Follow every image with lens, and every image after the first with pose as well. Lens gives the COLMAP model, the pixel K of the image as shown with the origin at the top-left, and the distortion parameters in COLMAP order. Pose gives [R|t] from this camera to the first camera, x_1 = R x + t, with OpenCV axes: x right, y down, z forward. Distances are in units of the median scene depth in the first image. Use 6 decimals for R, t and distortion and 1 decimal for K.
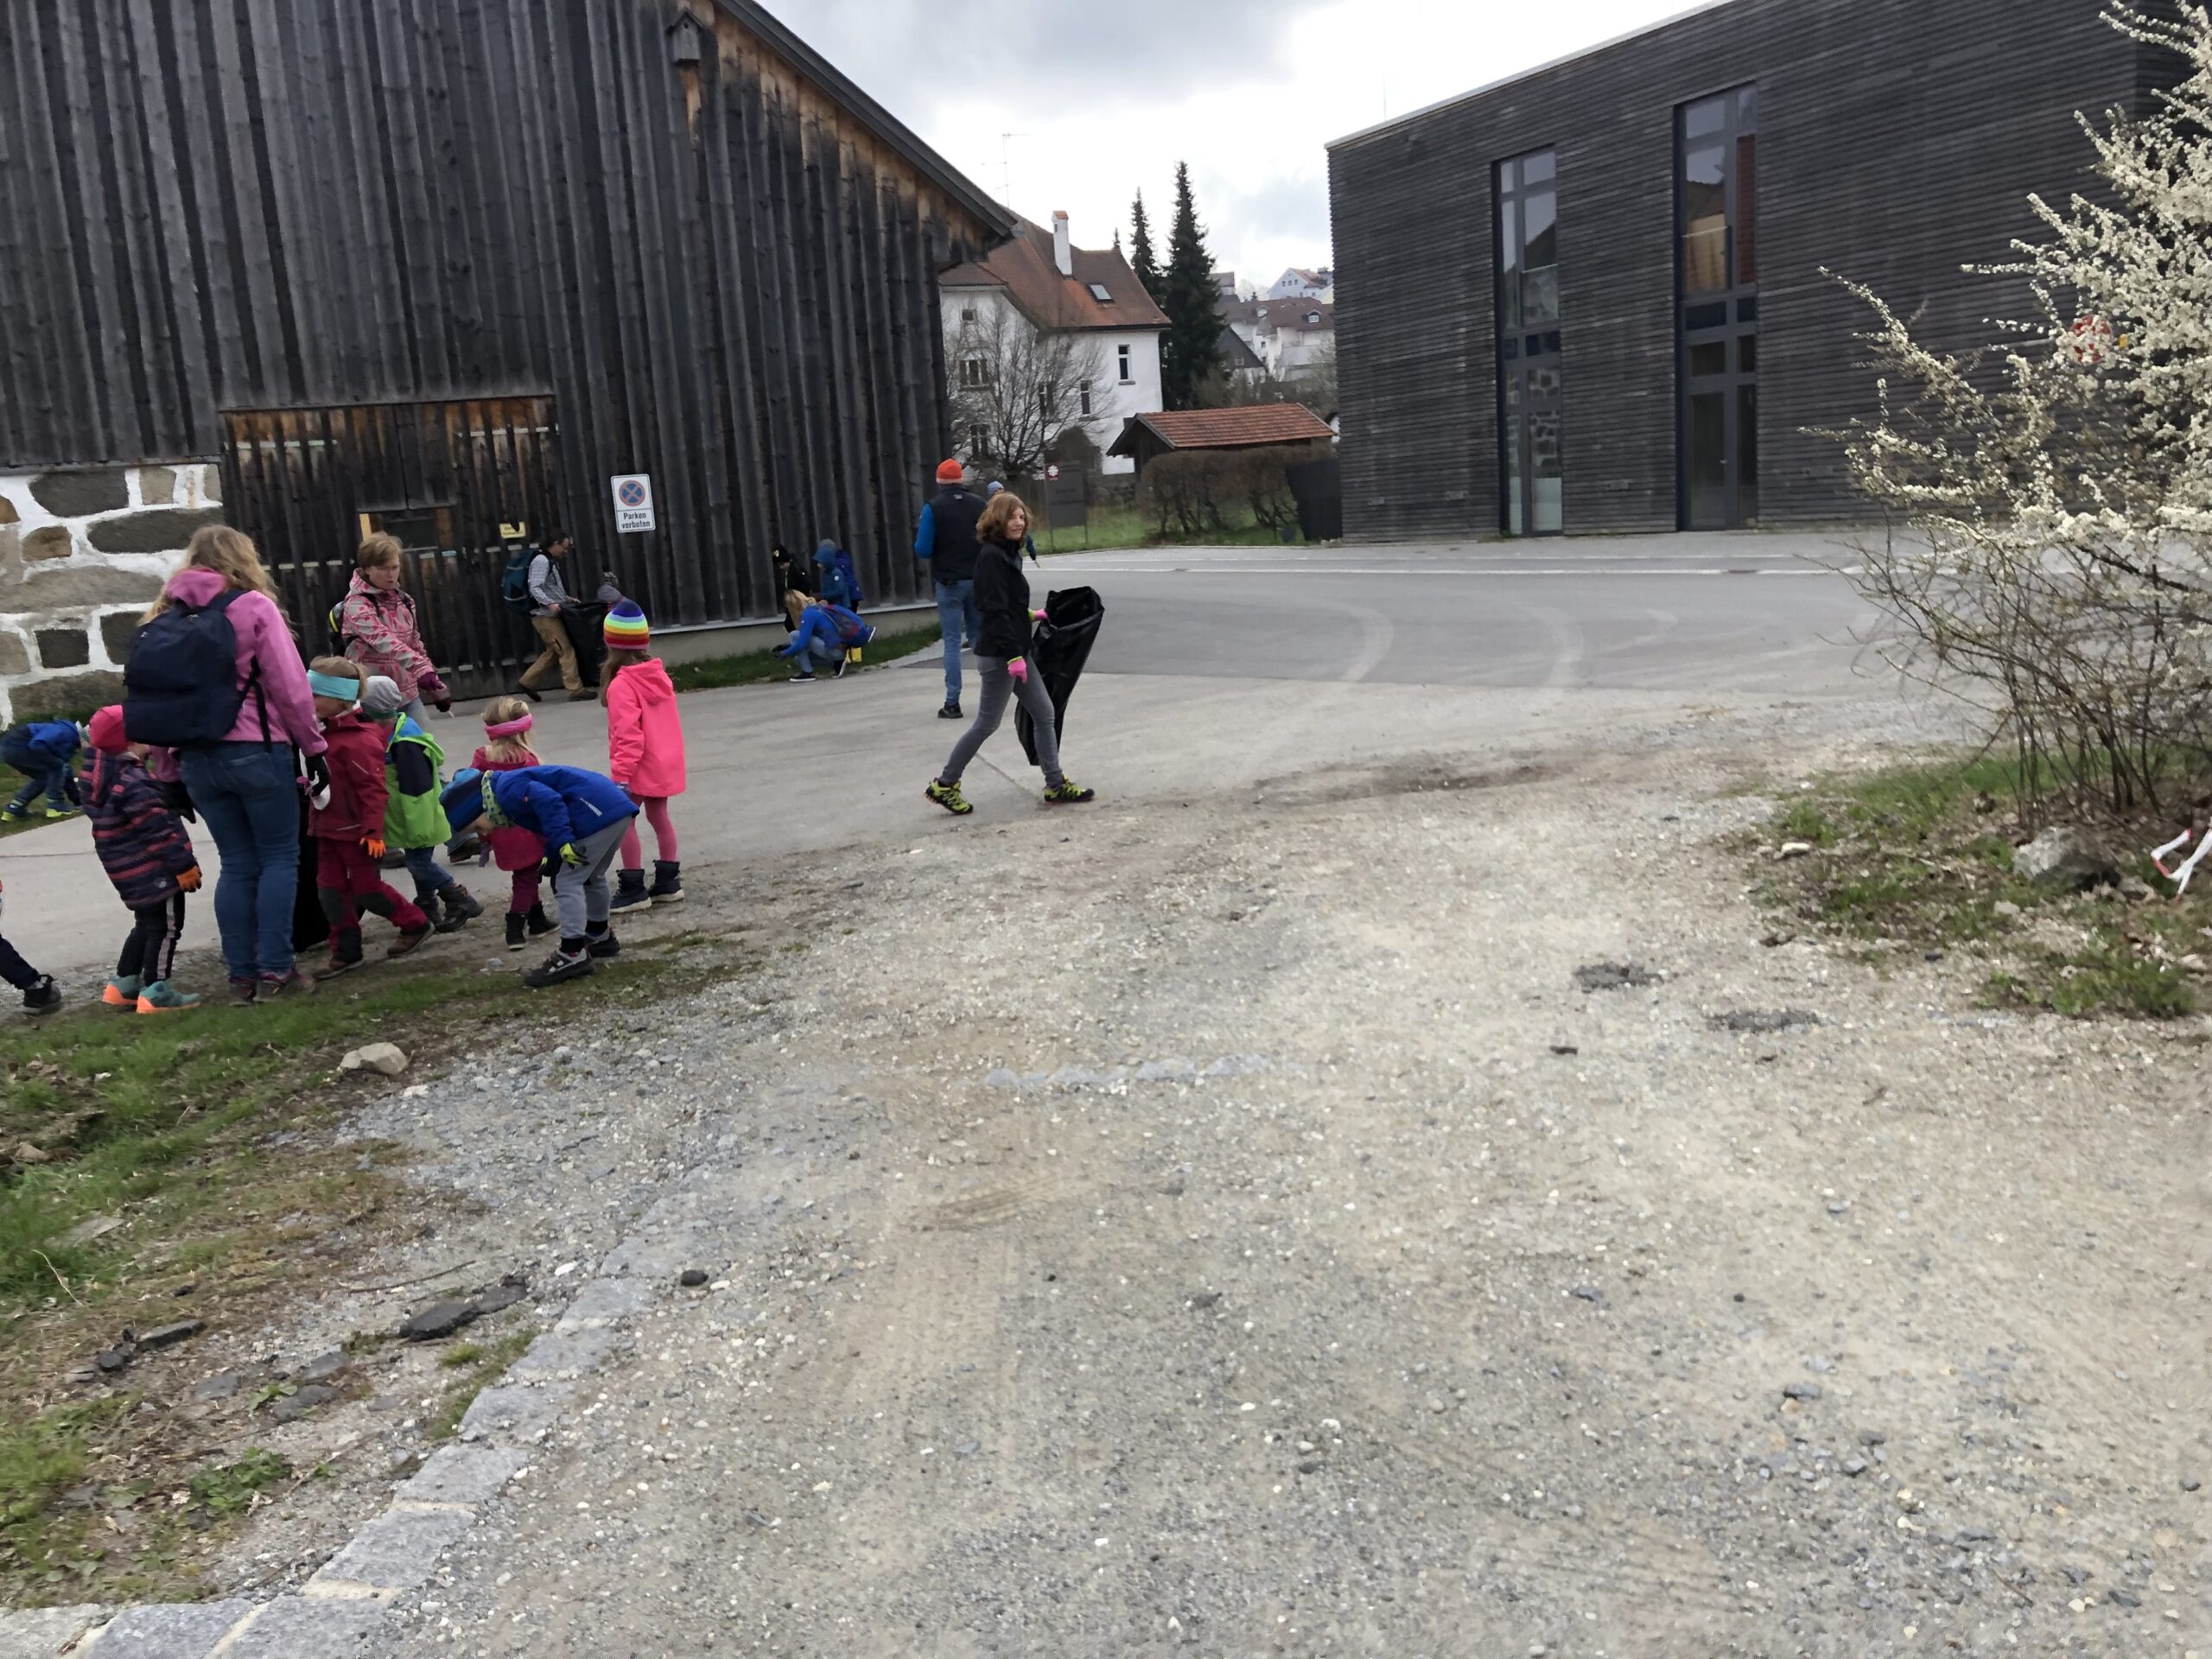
lens RADIAL K [[1747.4, 0, 1024.4], [0, 1747.4, 829.6], [0, 0, 1]] dist [0.001801, 0.030062]
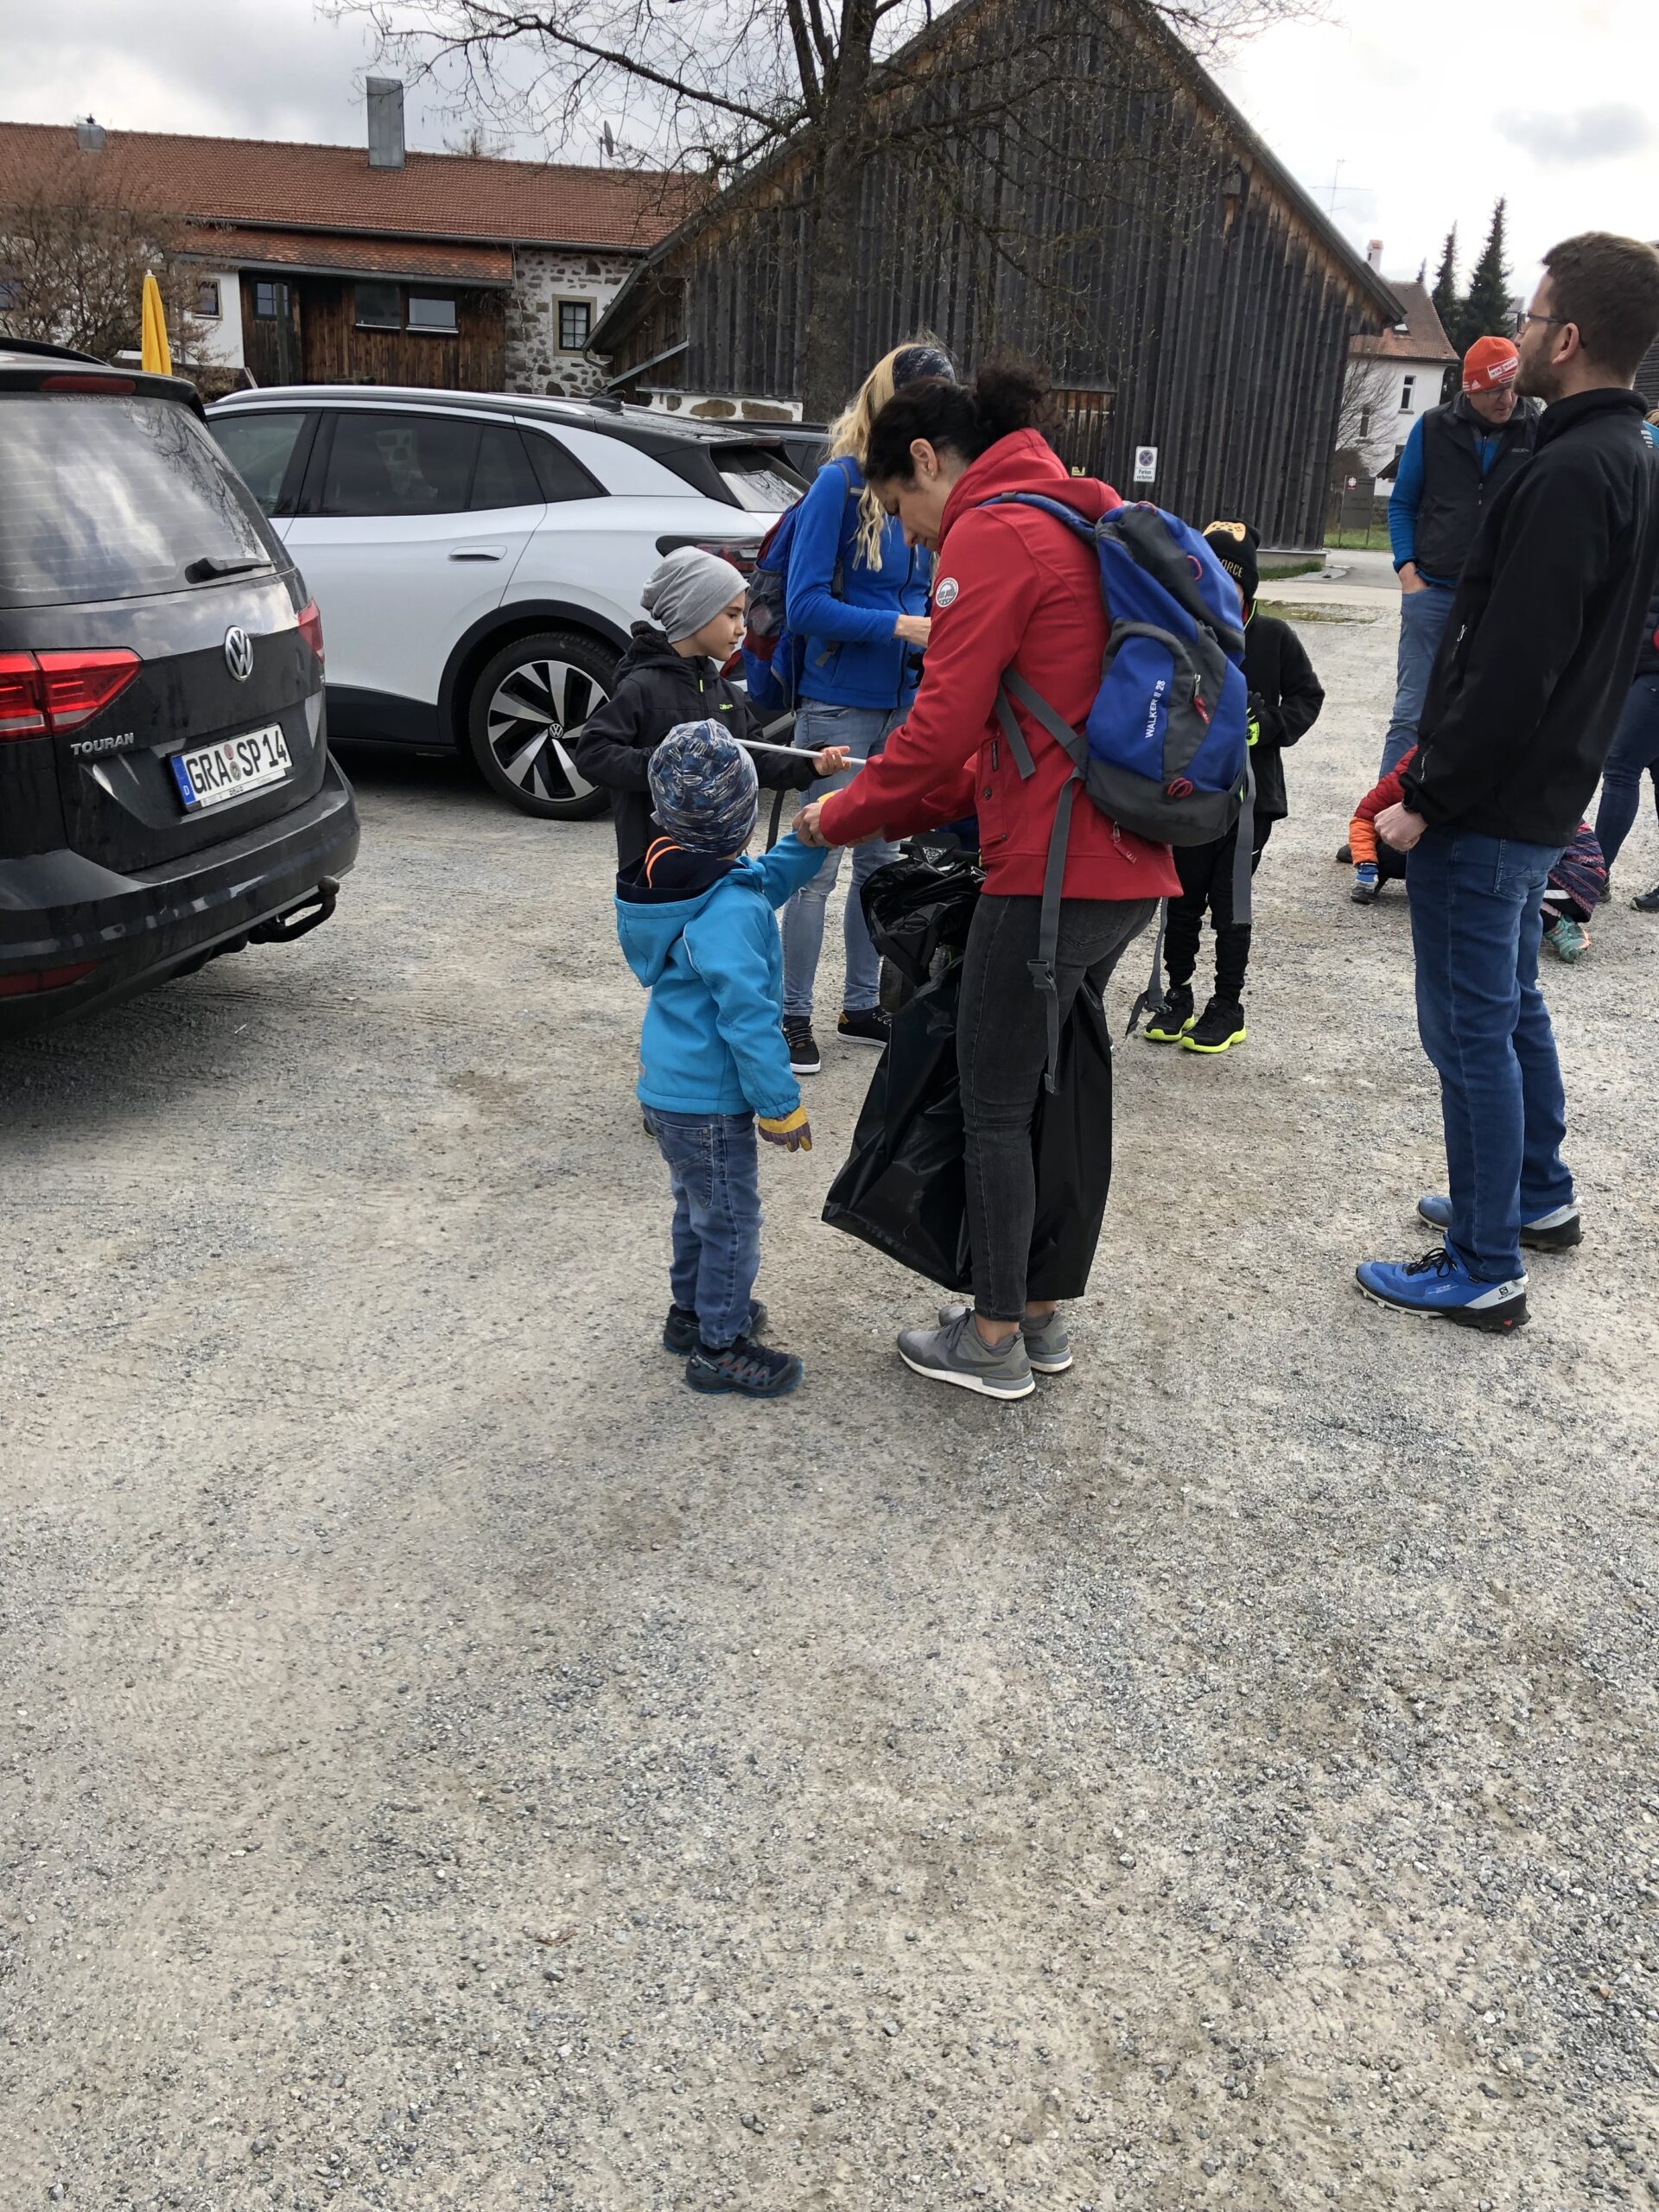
lens RADIAL K [[1747.4, 0, 864.0], [0, 1747.4, 1105.2], [0, 0, 1]] dist [0.001801, 0.030062]
pose [[0.971603, 0.185513, -0.146879, -0.123046], [-0.161529, 0.973614, 0.161194, 0.190490], [0.172907, -0.132891, 0.975932, -0.792241]]
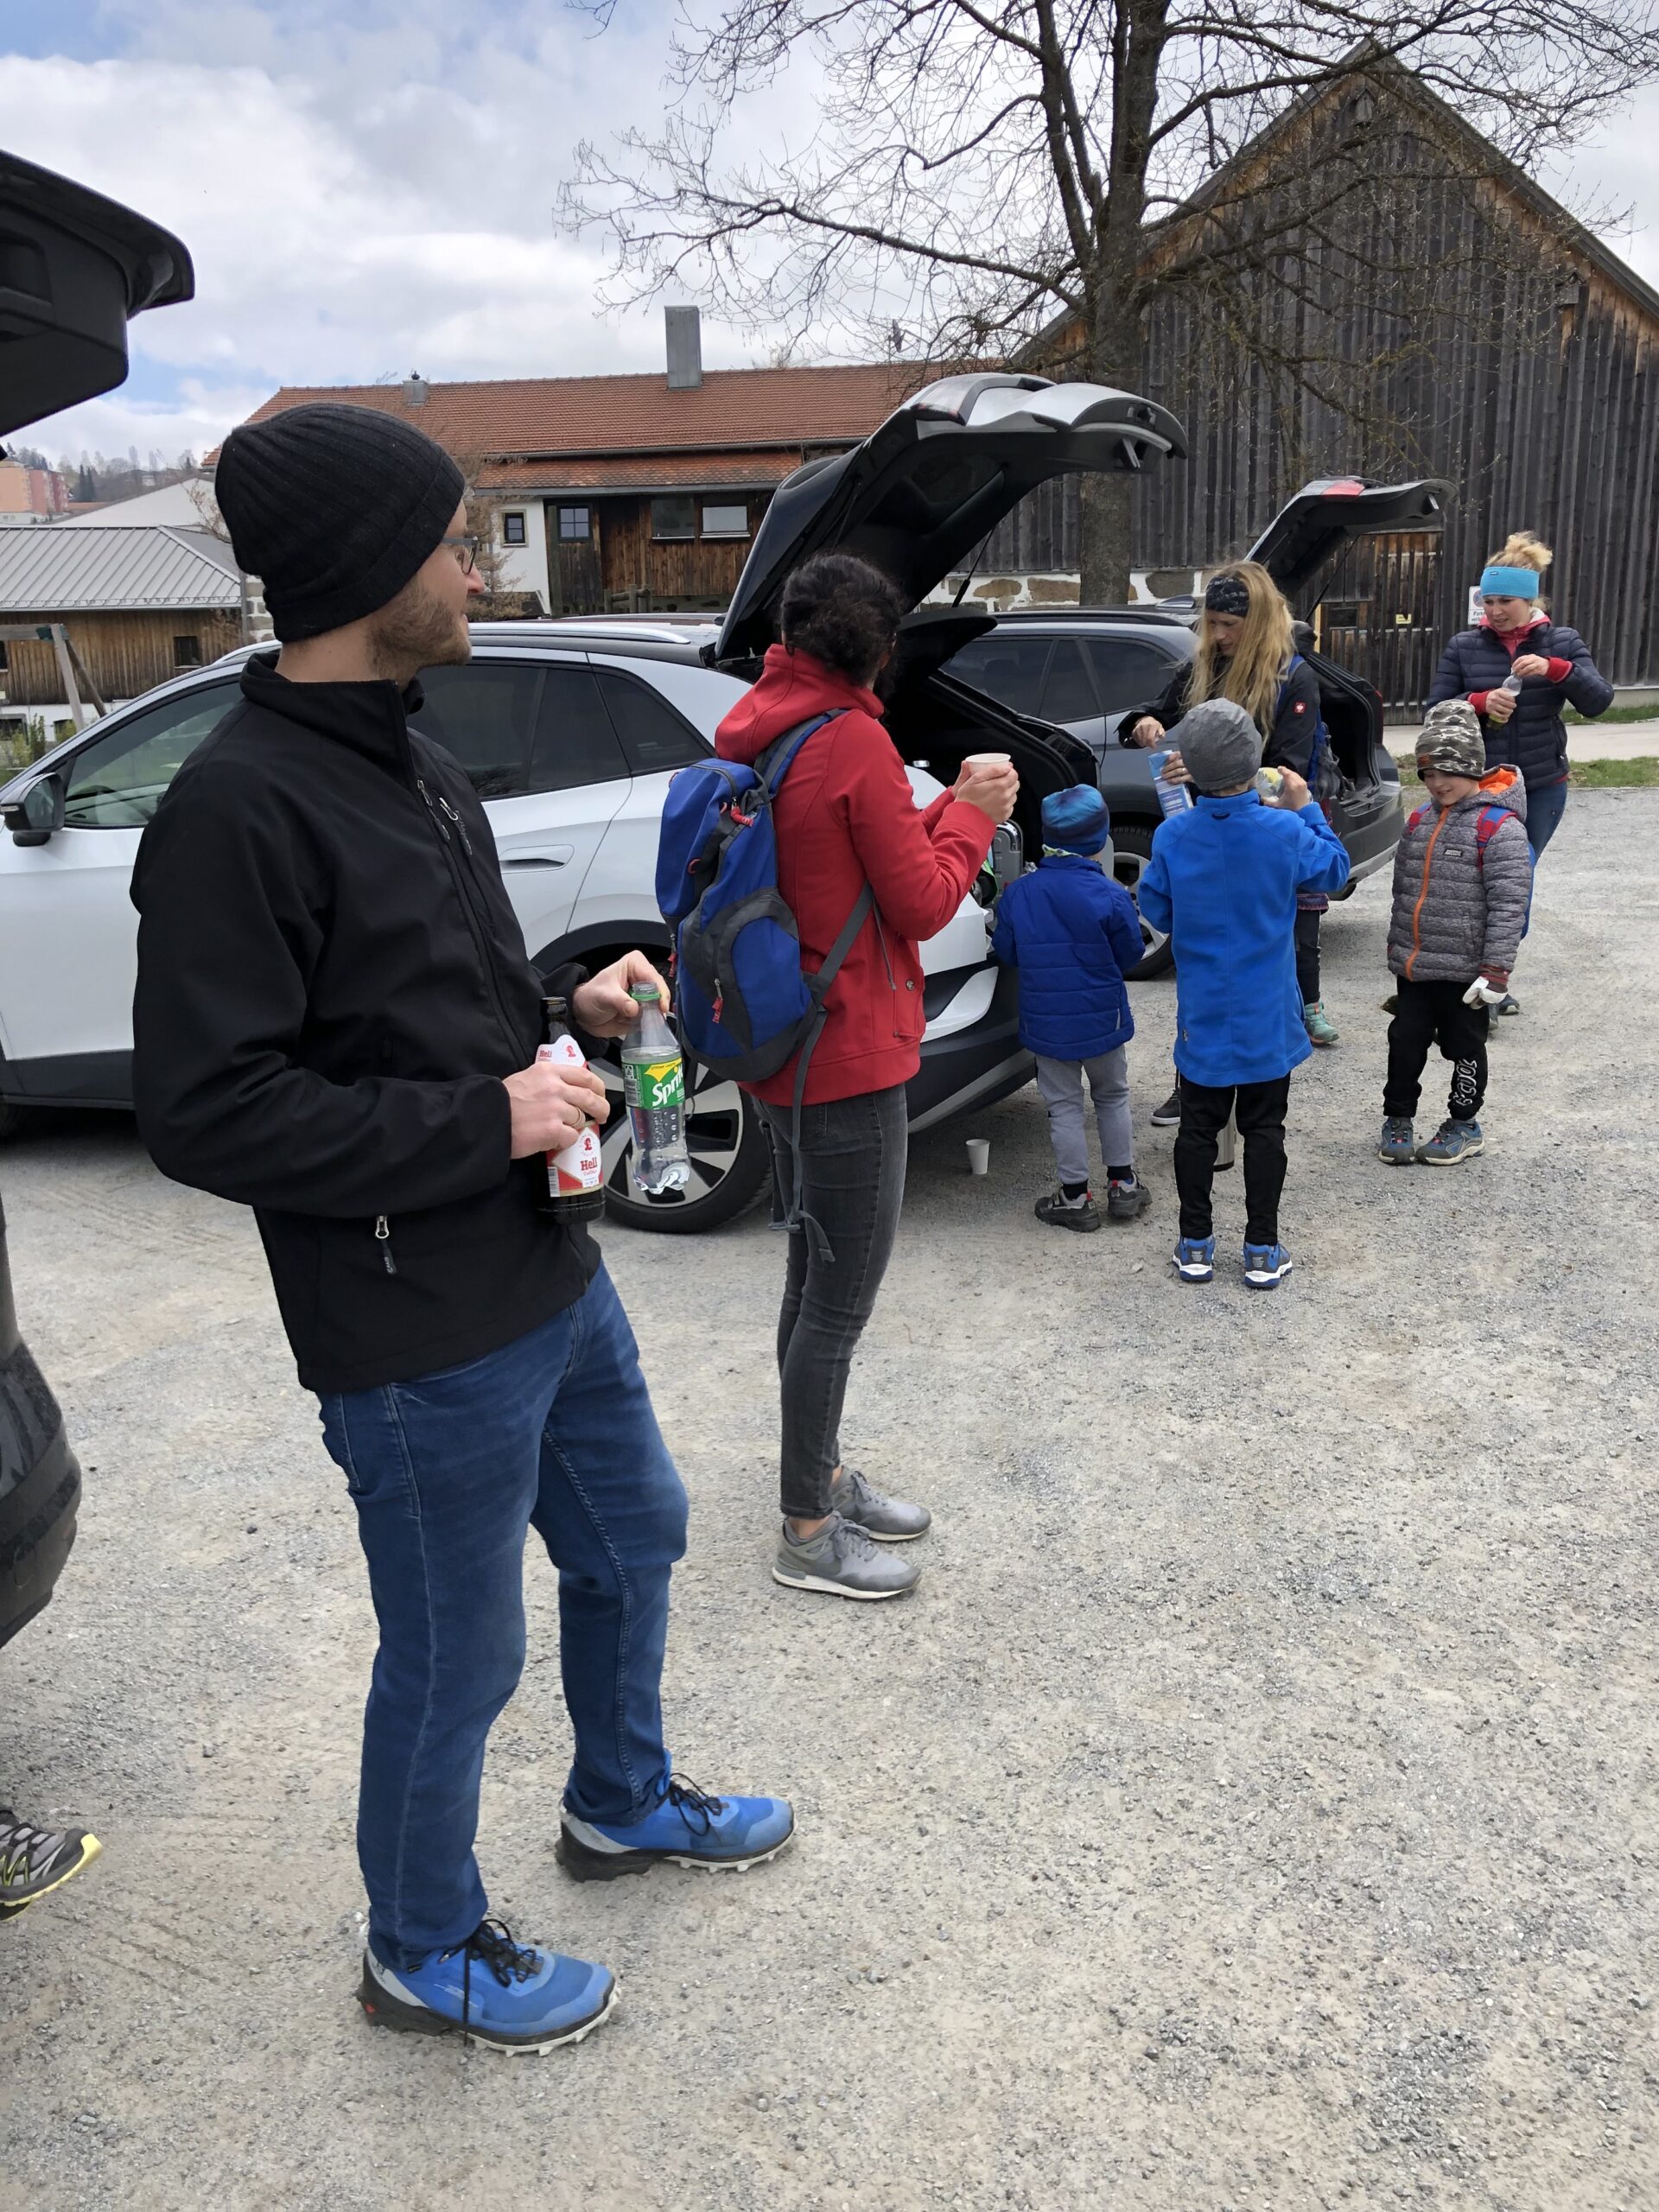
lens RADIAL K [[1747.4, 0, 864.0], [0, 1747.4, 1105.2], [0, 0, 1]] dist [0.001801, 0.030062]
pose [[0.930879, 0.138778, -0.337943, -0.147077], [-0.111282, 0.988793, 0.099523, 0.152043], [0.347967, -0.055037, 0.935890, -0.637350]]
